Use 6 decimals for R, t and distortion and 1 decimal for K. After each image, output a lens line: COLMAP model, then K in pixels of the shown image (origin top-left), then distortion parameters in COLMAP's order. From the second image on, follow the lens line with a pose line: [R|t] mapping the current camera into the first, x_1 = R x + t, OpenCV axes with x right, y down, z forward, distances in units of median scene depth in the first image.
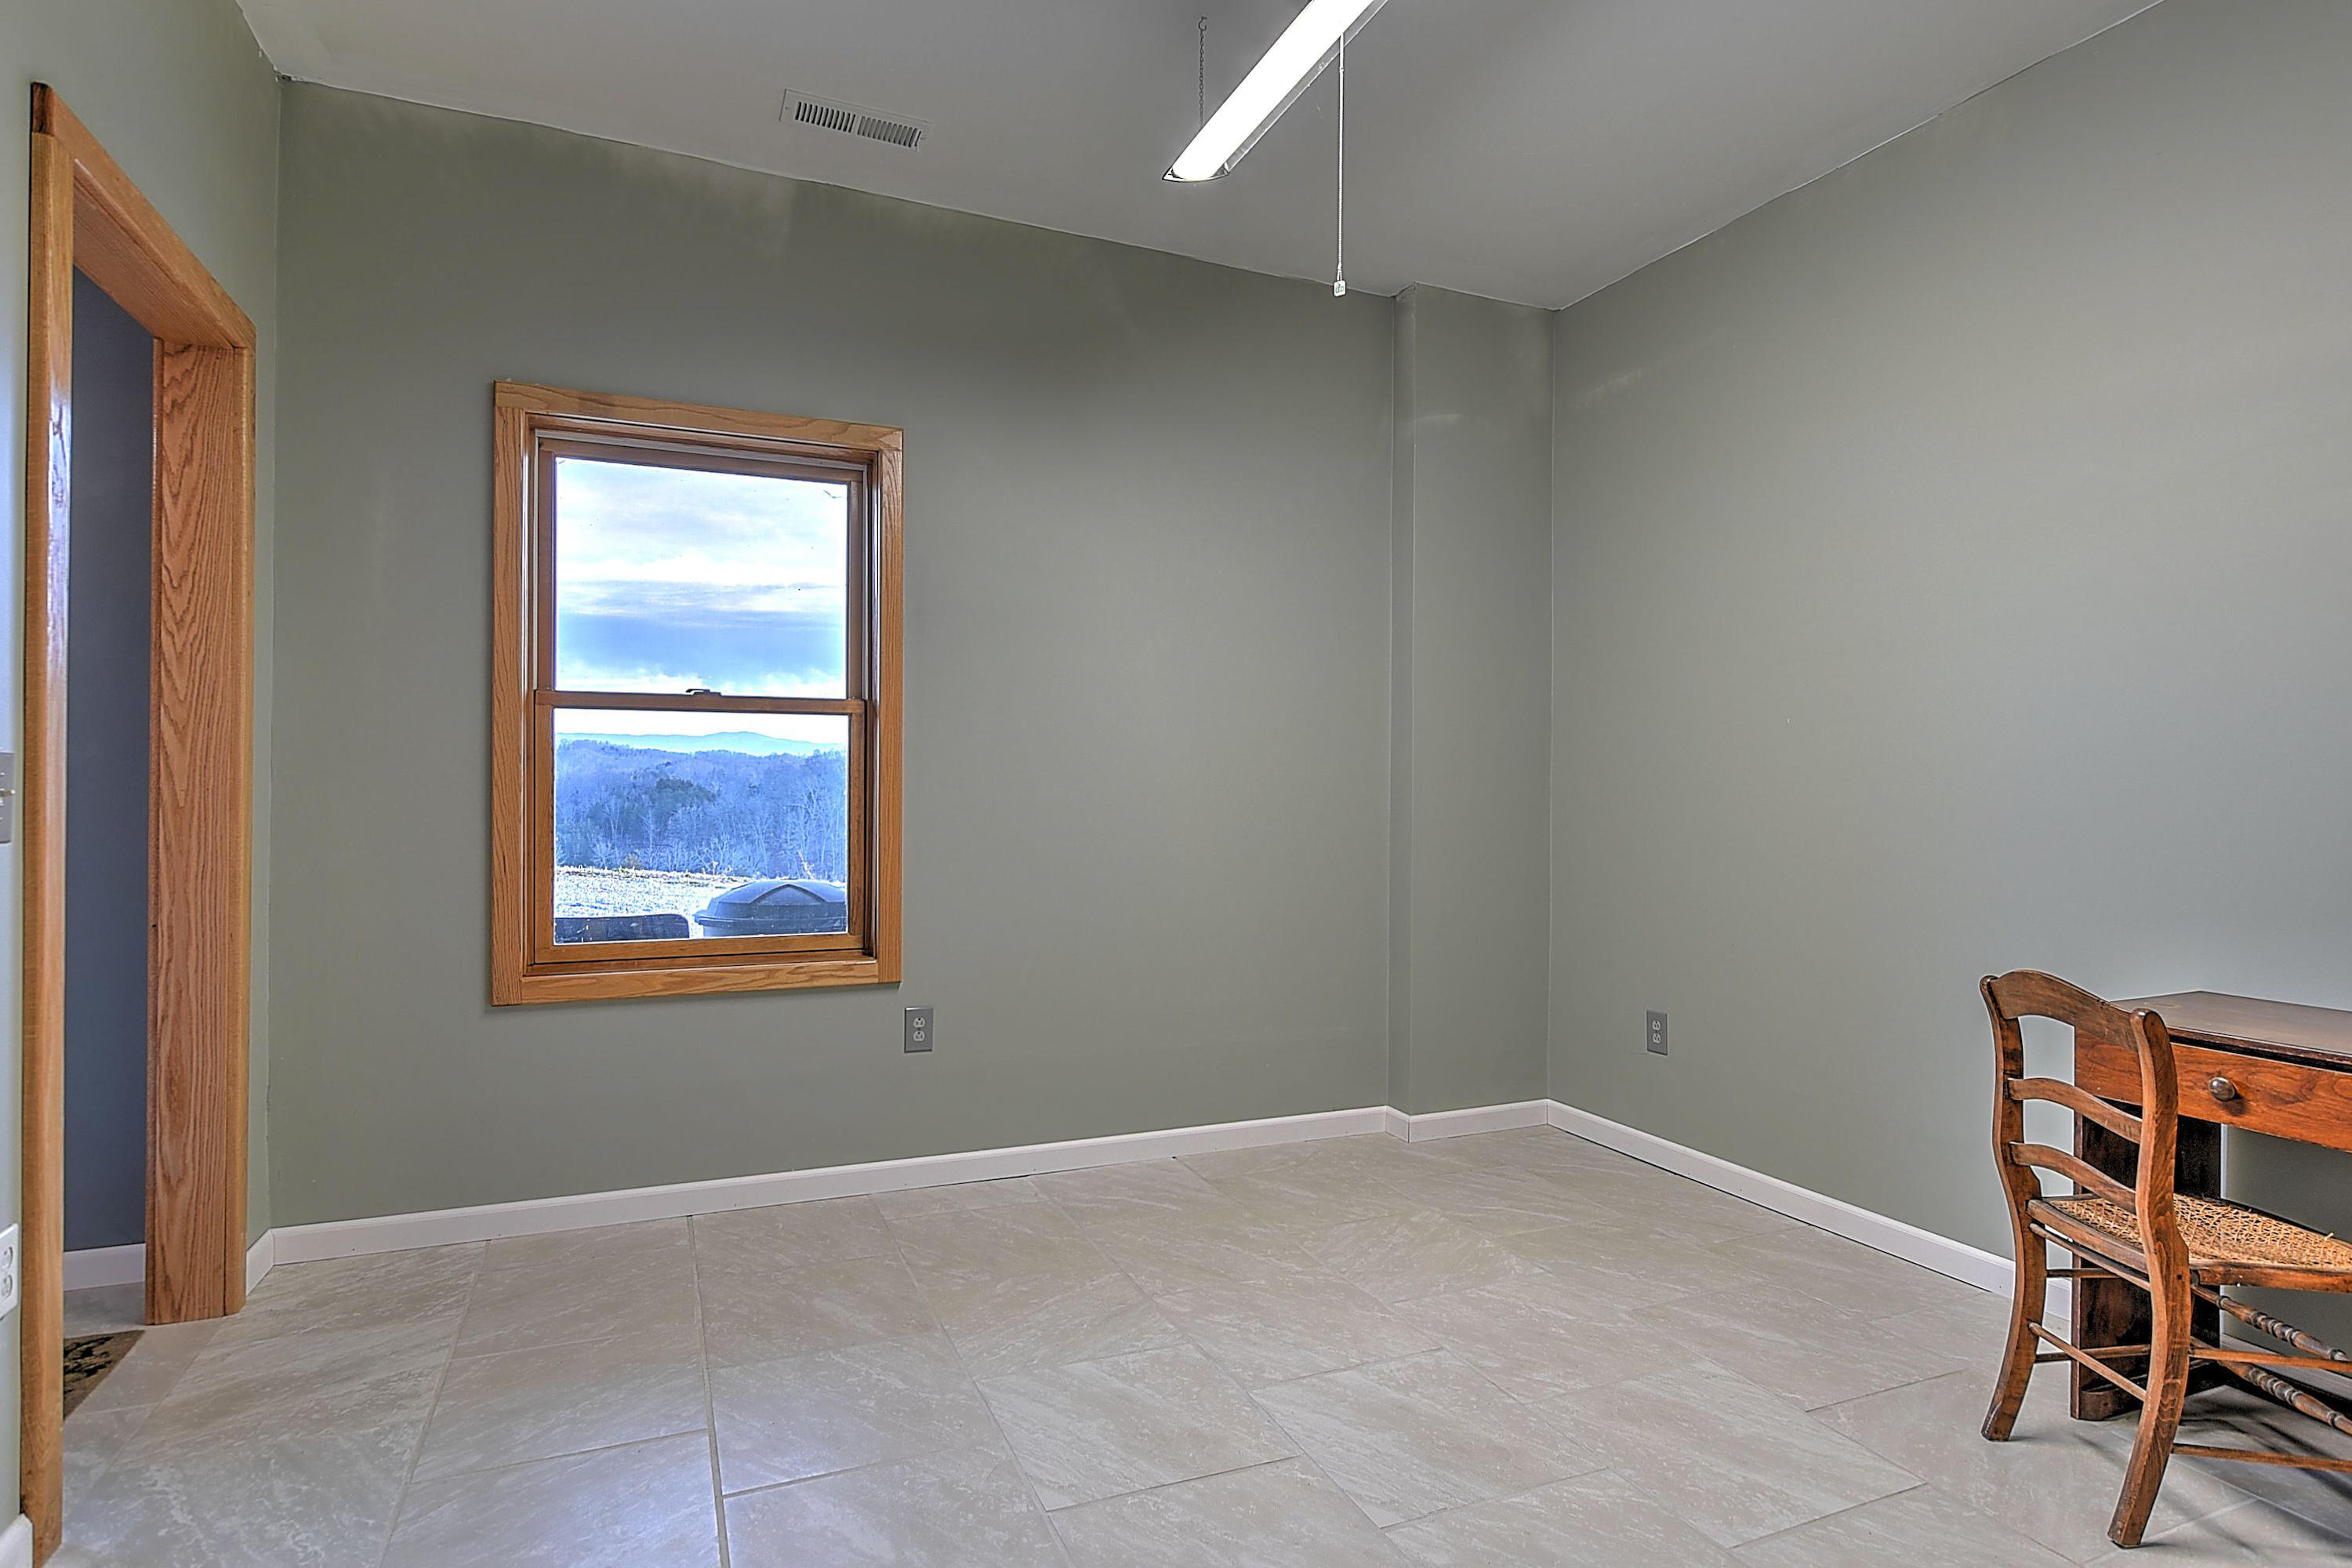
lens RADIAL K [[1234.7, 0, 1152.6], [0, 1234.7, 781.7], [0, 0, 1]] dist [-0.013509, 0.002263]
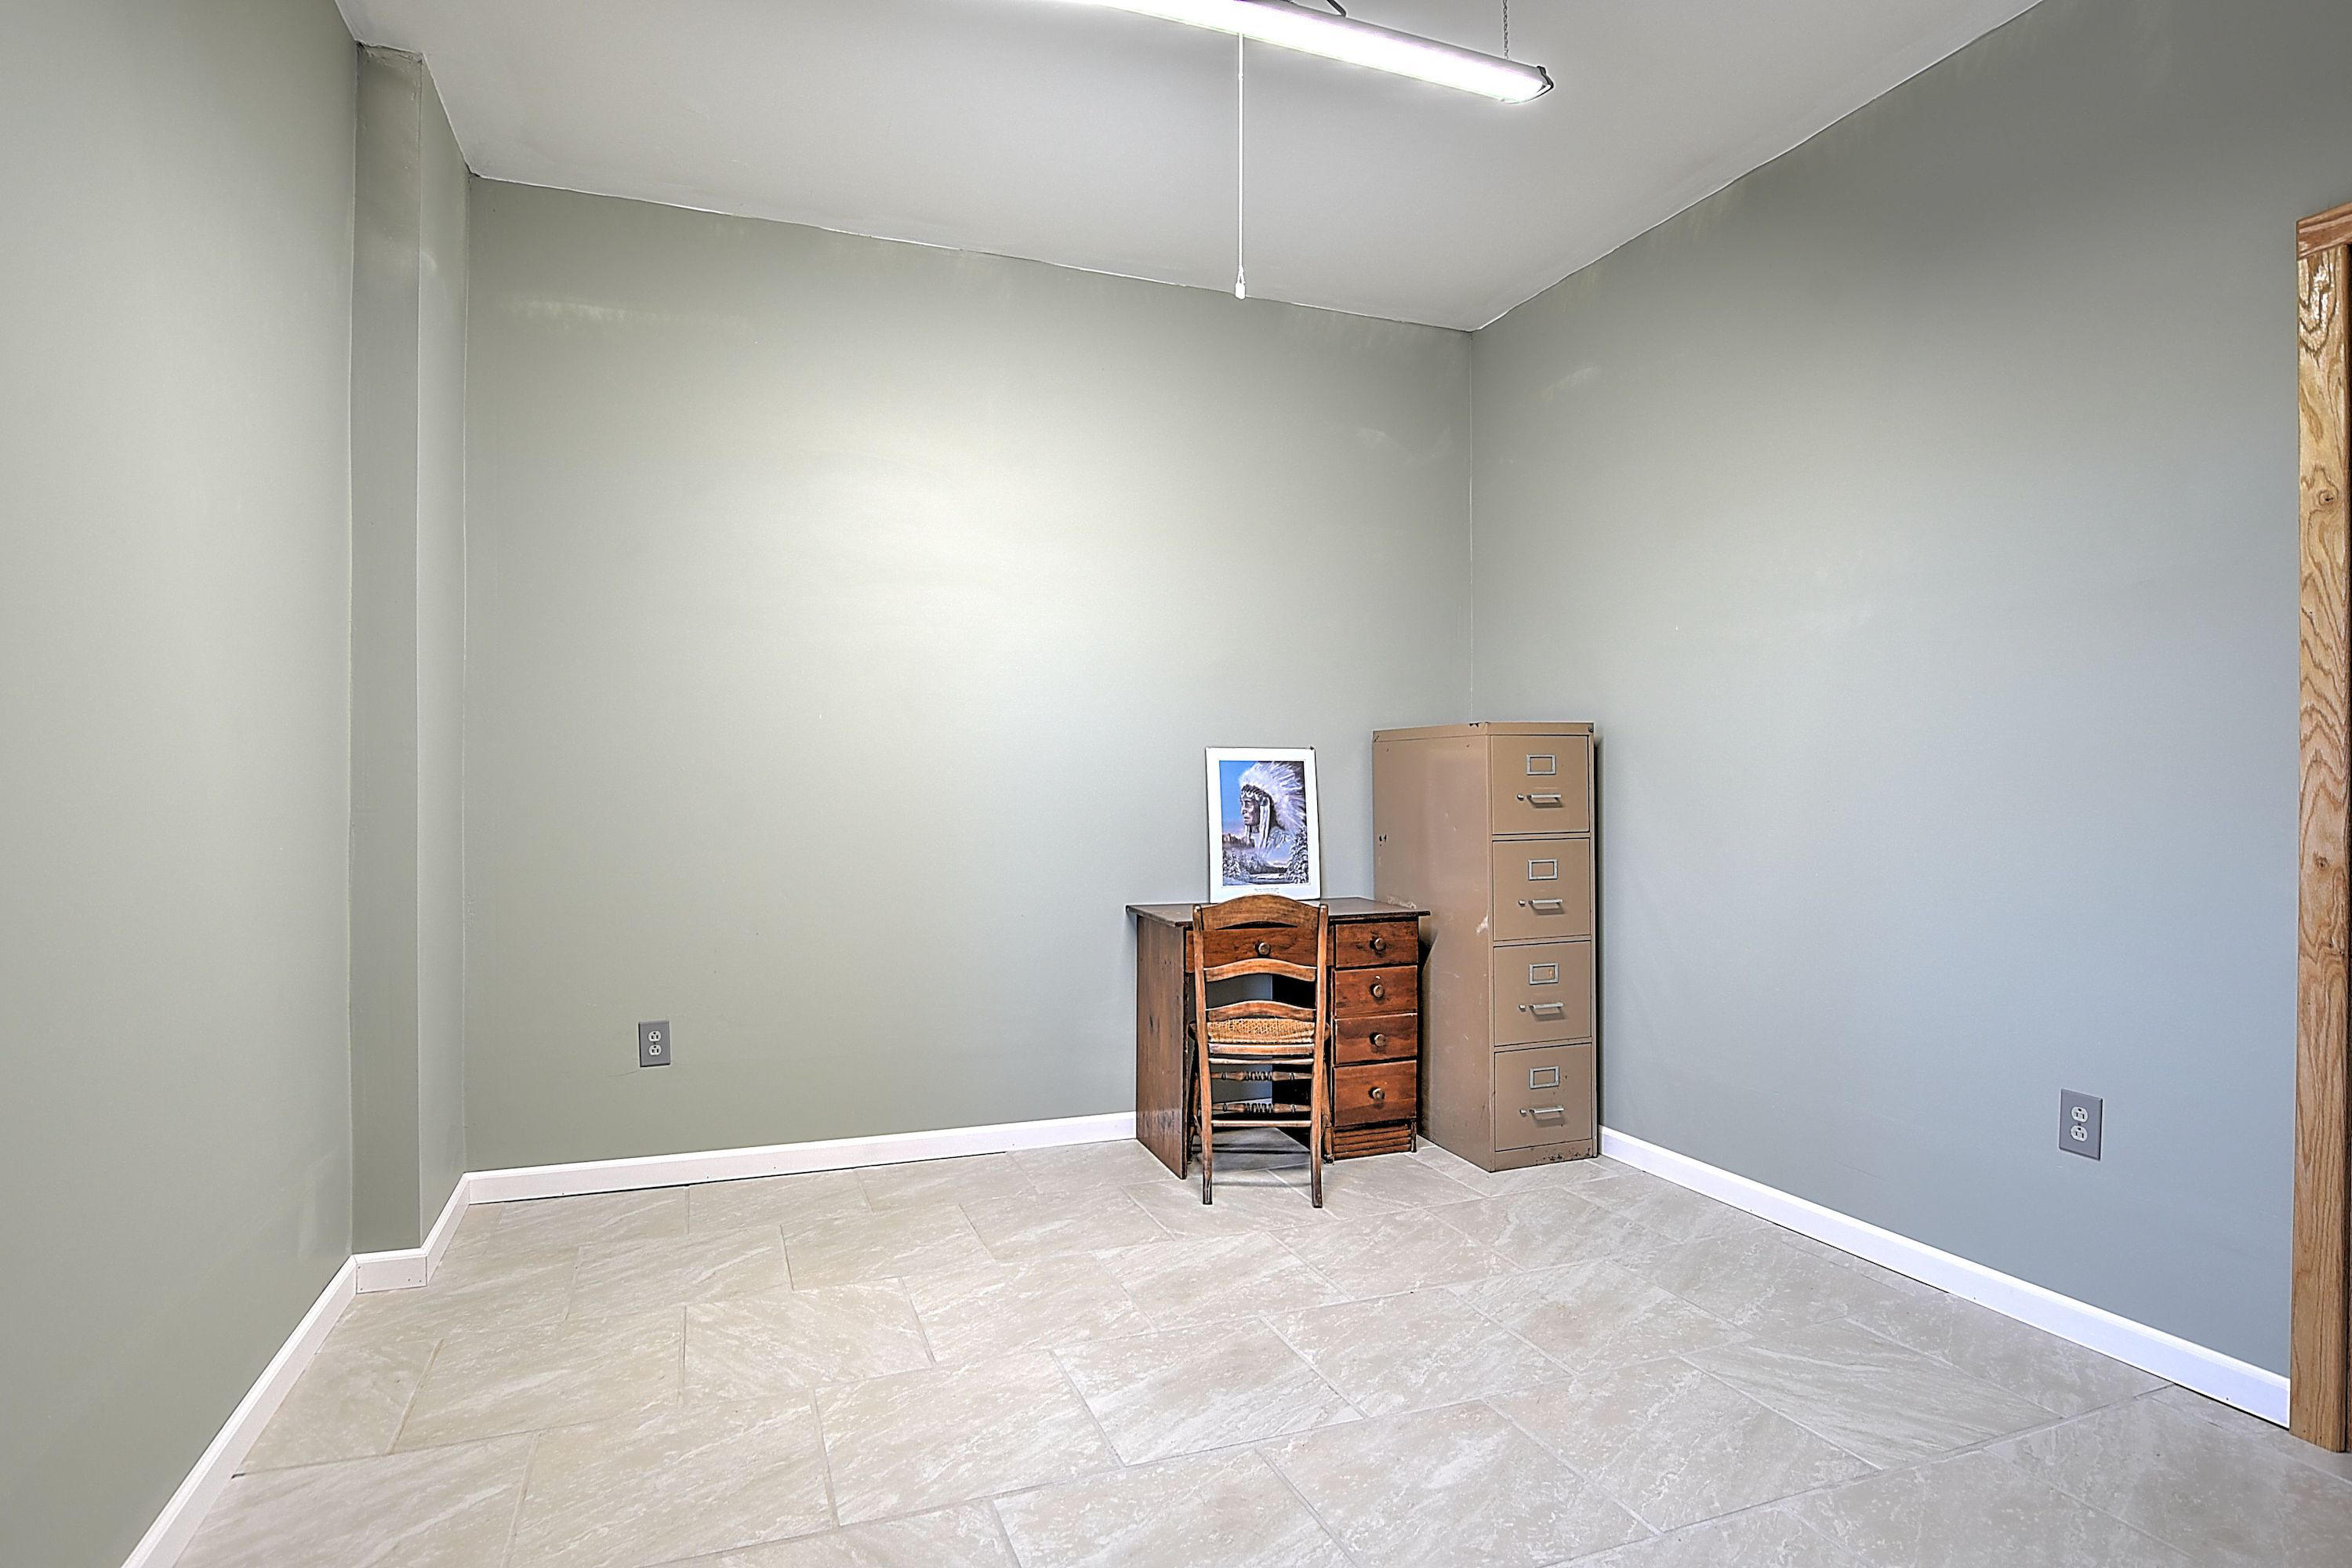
lens RADIAL K [[1234.7, 0, 1166.9], [0, 1234.7, 784.1], [0, 0, 1]] dist [-0.013509, 0.002263]
pose [[0.024034, -0.008678, 0.999673, -0.659341], [-0.009035, 0.999920, 0.008897, -0.003790], [-0.999670, -0.009246, 0.023953, 0.779595]]
